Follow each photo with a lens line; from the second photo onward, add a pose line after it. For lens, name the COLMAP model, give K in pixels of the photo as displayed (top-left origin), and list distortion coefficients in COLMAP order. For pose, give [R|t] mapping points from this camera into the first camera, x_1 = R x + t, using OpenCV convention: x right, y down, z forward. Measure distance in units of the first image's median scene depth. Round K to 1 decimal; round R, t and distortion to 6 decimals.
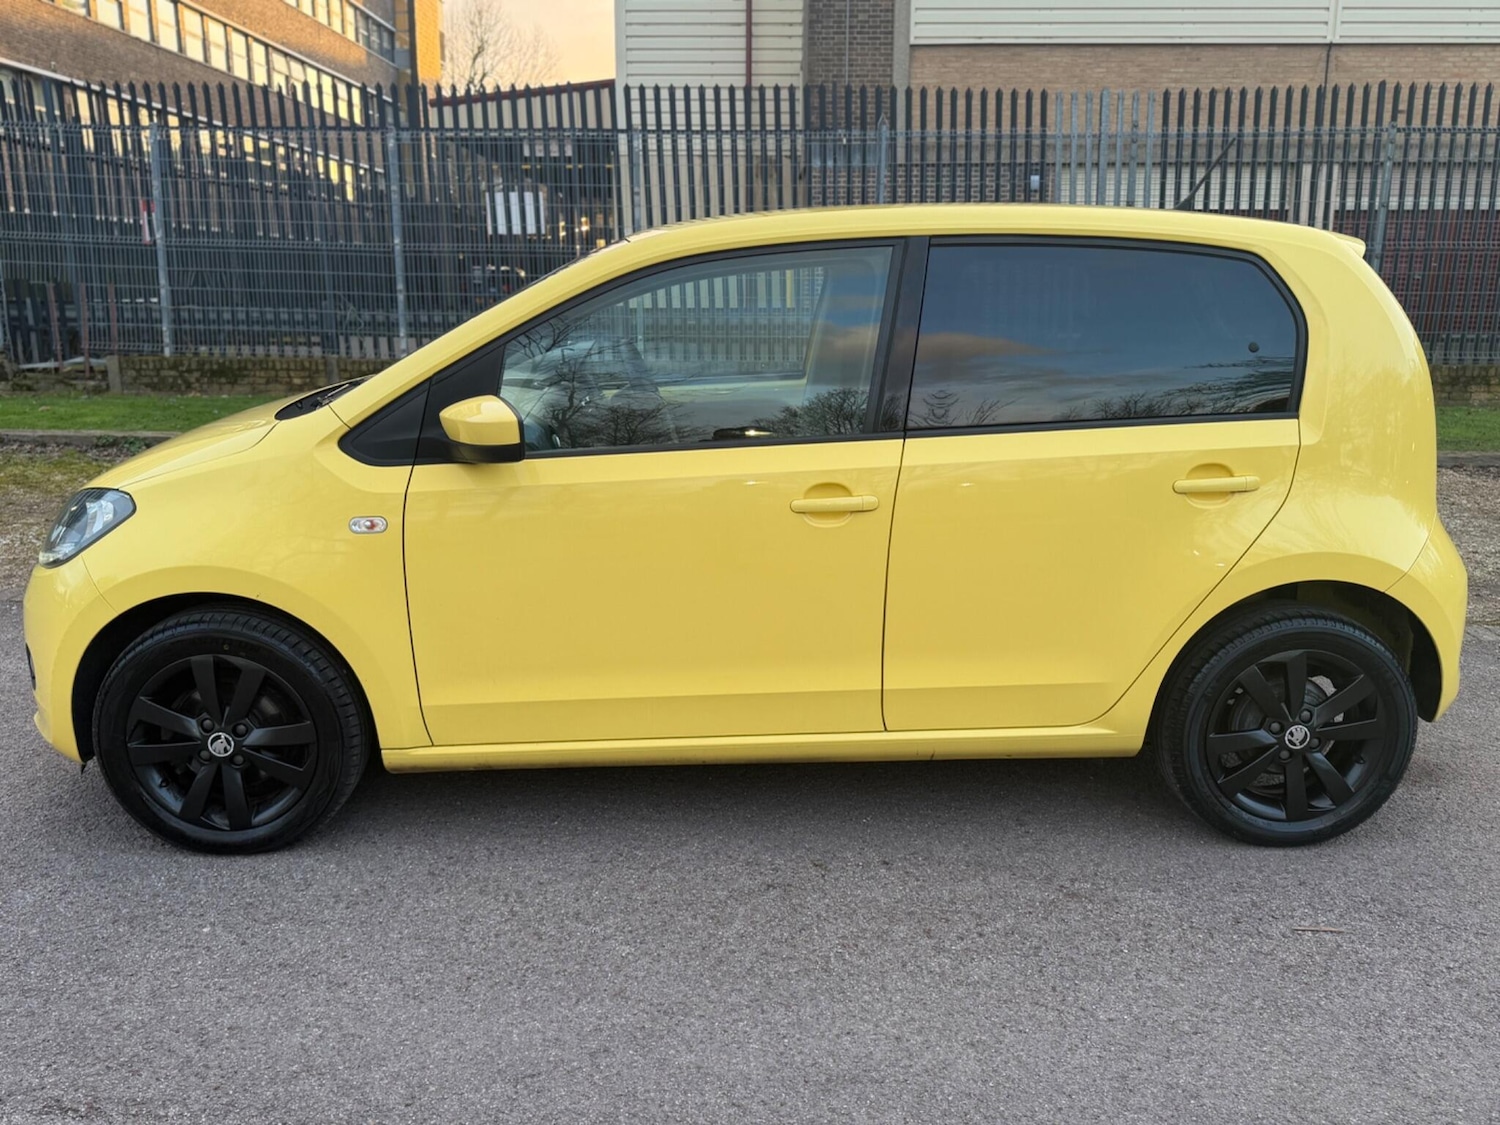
lens RADIAL K [[1430.1, 0, 750.0], [0, 1430.1, 562.5], [0, 0, 1]] dist [0.023325, -0.022670]
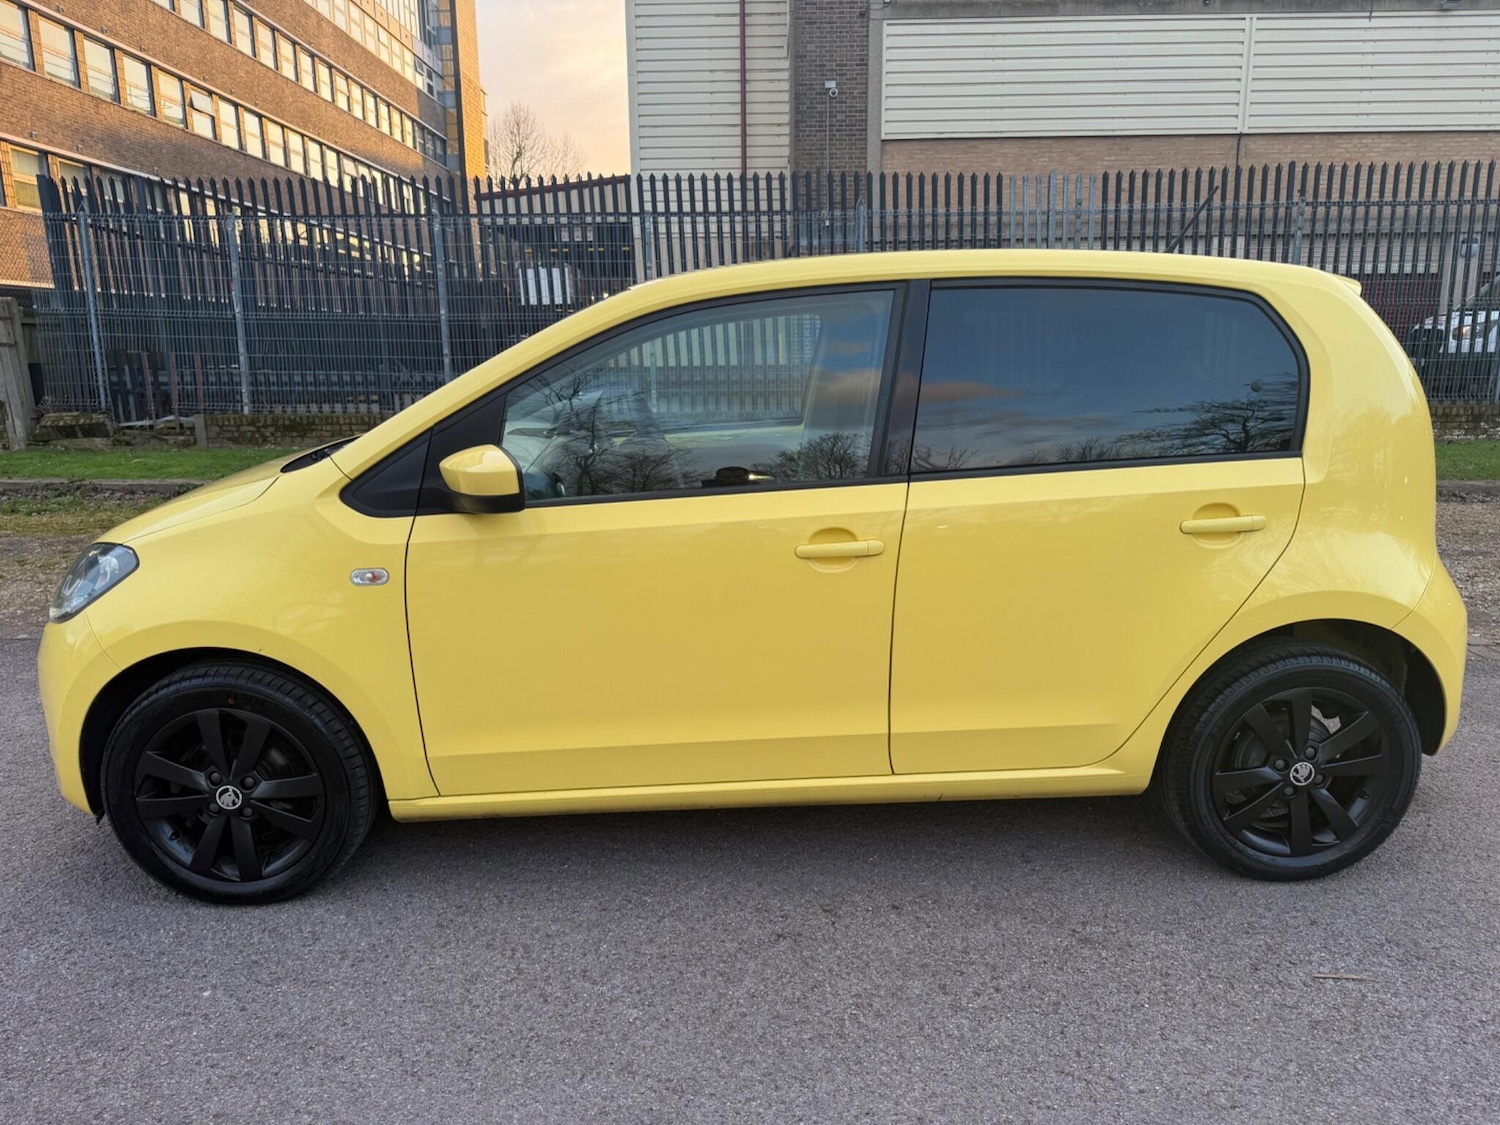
lens RADIAL K [[1166.5, 0, 744.0], [0, 1166.5, 565.0], [0, 0, 1]] dist [0.005025, -0.005267]
pose [[0.999900, -0.013400, -0.004550, -0.003654], [0.013356, 0.999864, -0.009633, -0.022094], [0.004678, 0.009571, 0.999943, 0.182489]]
